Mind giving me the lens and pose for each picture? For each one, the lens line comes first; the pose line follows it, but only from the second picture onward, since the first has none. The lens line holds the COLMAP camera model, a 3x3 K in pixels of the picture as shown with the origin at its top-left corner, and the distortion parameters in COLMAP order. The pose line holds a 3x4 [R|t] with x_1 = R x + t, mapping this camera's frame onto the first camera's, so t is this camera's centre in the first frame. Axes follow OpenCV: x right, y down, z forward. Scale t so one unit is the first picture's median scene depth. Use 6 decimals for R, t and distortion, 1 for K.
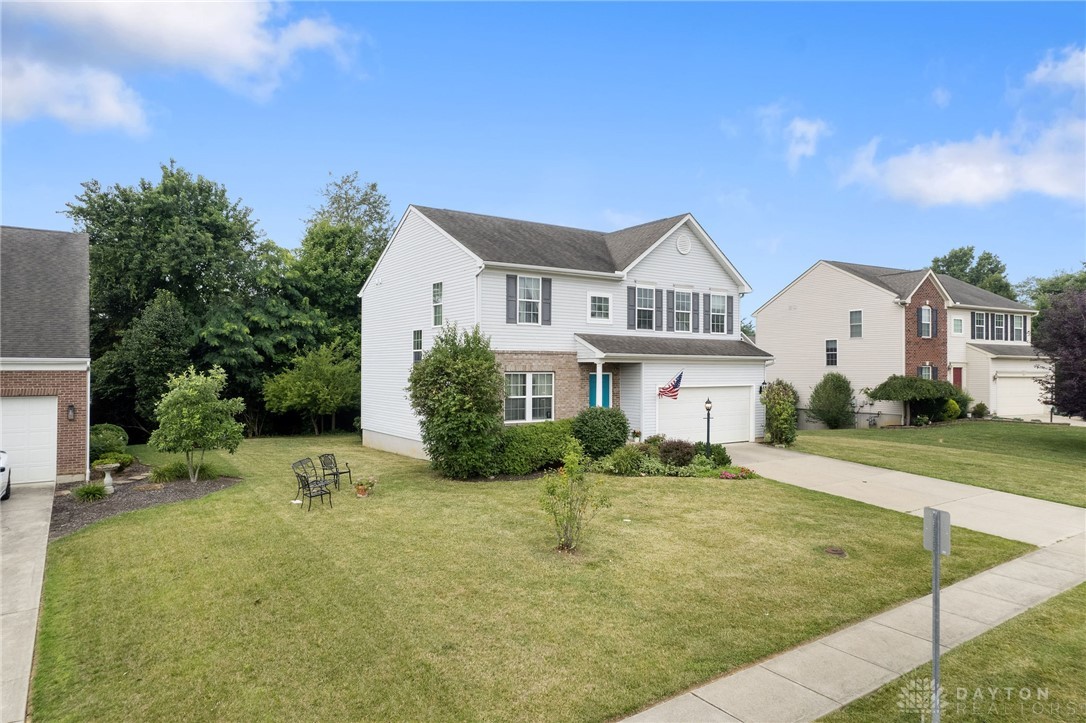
lens RADIAL K [[684.5, 0, 543.0], [0, 684.5, 361.5], [0, 0, 1]] dist [-0.020385, -0.000428]
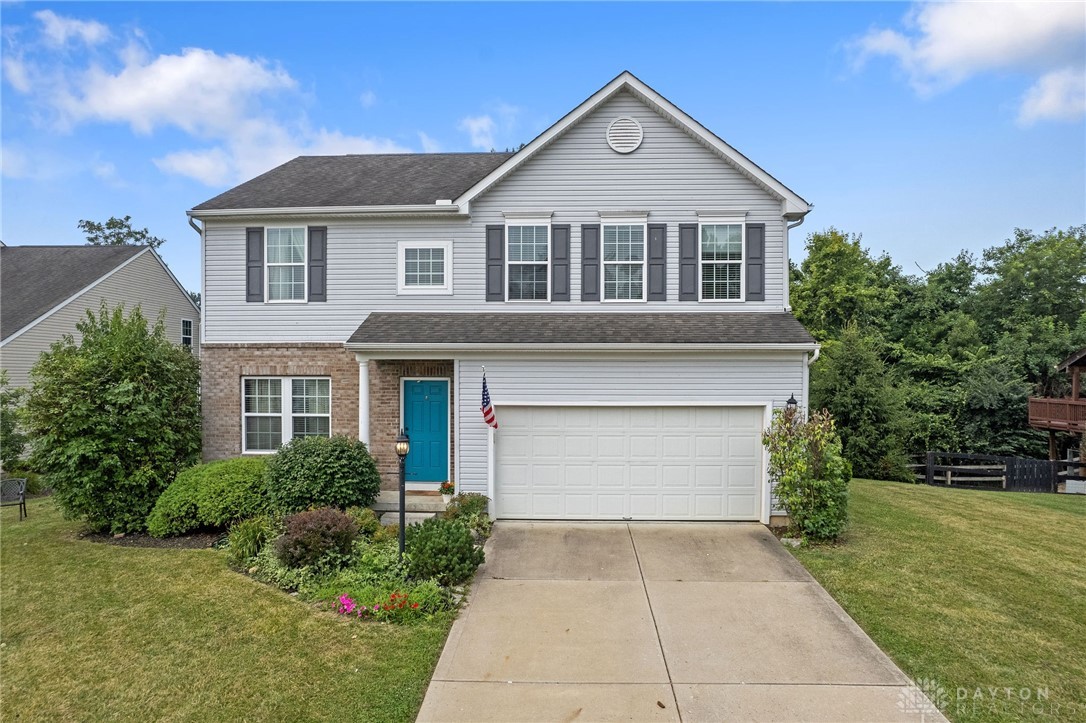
lens RADIAL K [[696.4, 0, 540.0], [0, 696.4, 388.8], [0, 0, 1]] dist [-0.034268, -0.000277]
pose [[0.798669, 0.011133, -0.601668, 0.502766], [0.007253, 0.999578, 0.028123, 0.009378], [0.601727, -0.026824, 0.798251, 0.558140]]
